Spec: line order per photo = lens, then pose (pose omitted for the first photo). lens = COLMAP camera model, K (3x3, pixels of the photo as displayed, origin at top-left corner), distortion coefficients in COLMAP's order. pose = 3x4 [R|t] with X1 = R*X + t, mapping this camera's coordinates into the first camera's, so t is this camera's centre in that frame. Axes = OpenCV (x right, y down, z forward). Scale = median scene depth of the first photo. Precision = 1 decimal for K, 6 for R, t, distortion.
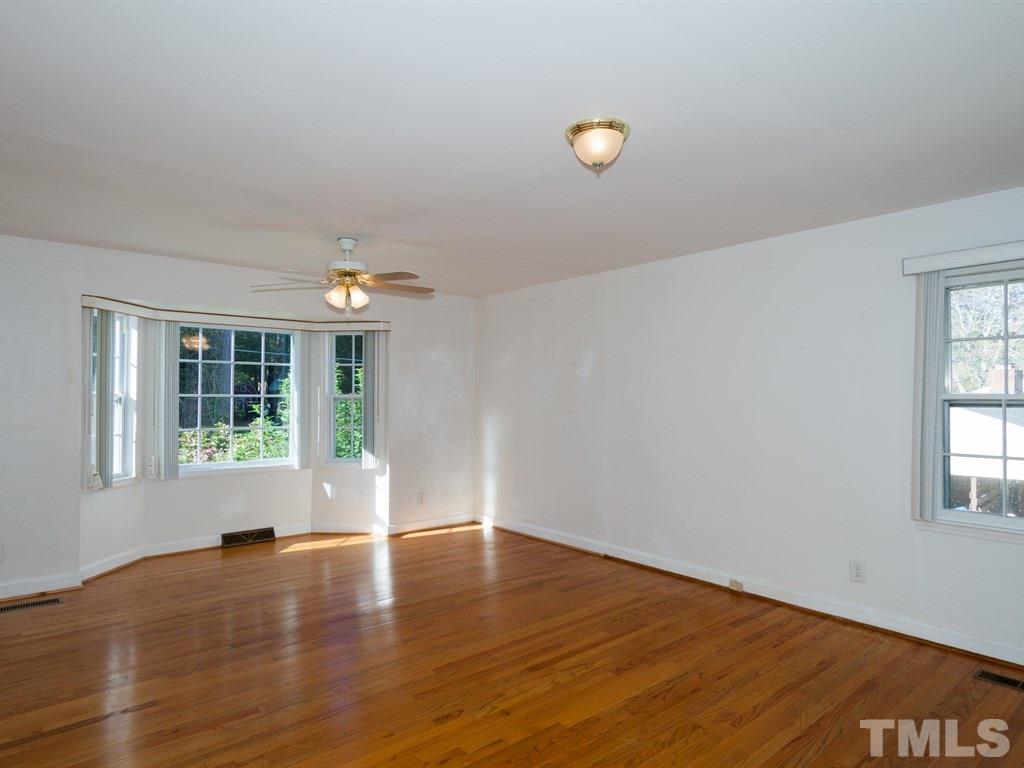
lens RADIAL K [[593.3, 0, 502.7], [0, 593.3, 387.9], [0, 0, 1]] dist [0.004250, -0.000036]
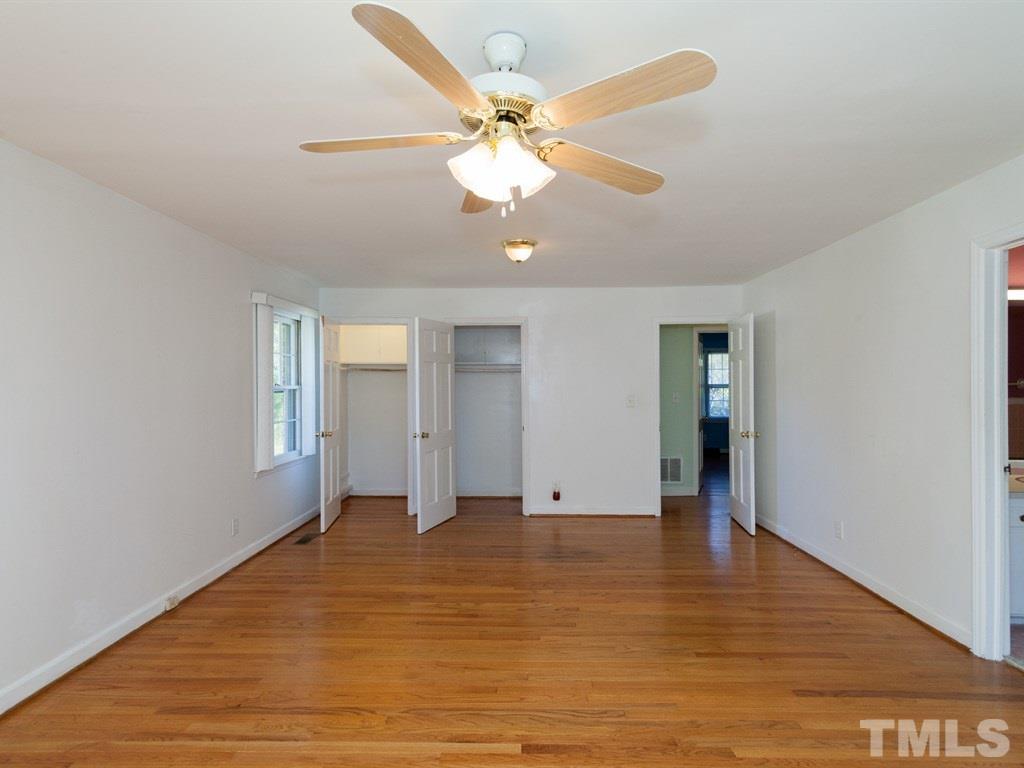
lens RADIAL K [[548.0, 0, 509.2], [0, 548.0, 386.3], [0, 0, 1]] dist [0.017719, -0.000149]
pose [[-0.757062, 0.001924, 0.653340, -0.616031], [-0.002430, 0.999980, -0.005761, 0.017152], [-0.653338, -0.005949, -0.757043, 1.523911]]
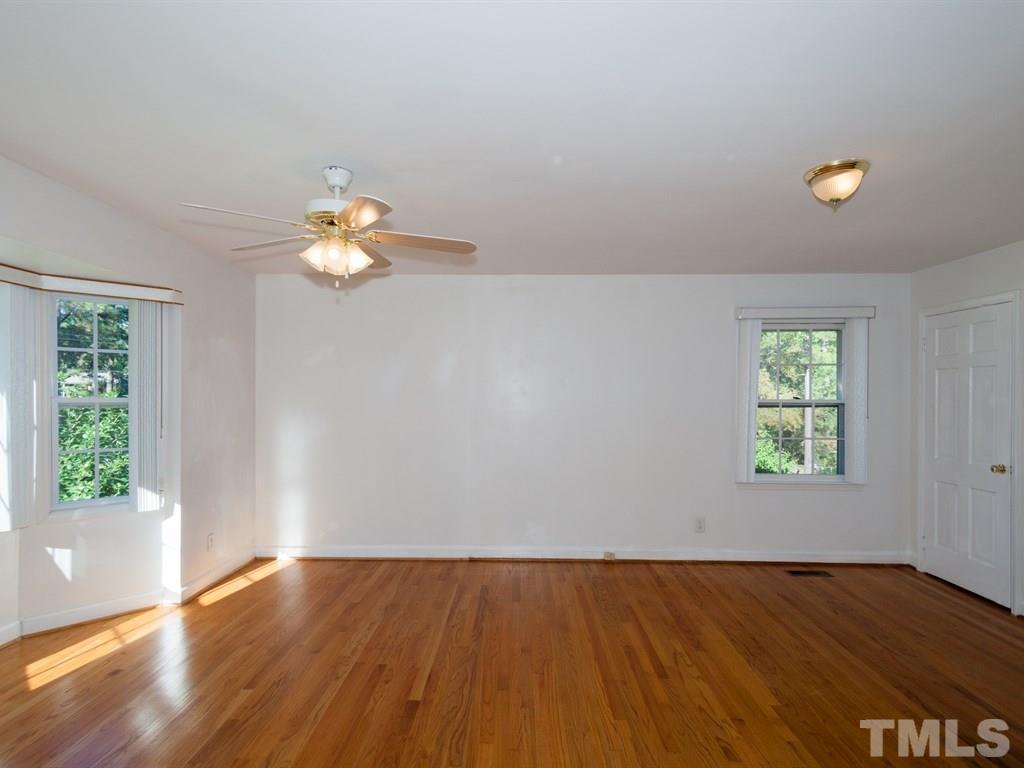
lens RADIAL K [[546.4, 0, 499.9], [0, 546.4, 395.7], [0, 0, 1]] dist [0.024242, -0.000280]
pose [[0.658806, 0.004414, 0.752300, -0.704391], [-0.013139, 0.999898, 0.005640, 0.001843], [-0.752198, -0.013600, 0.658797, 0.512870]]
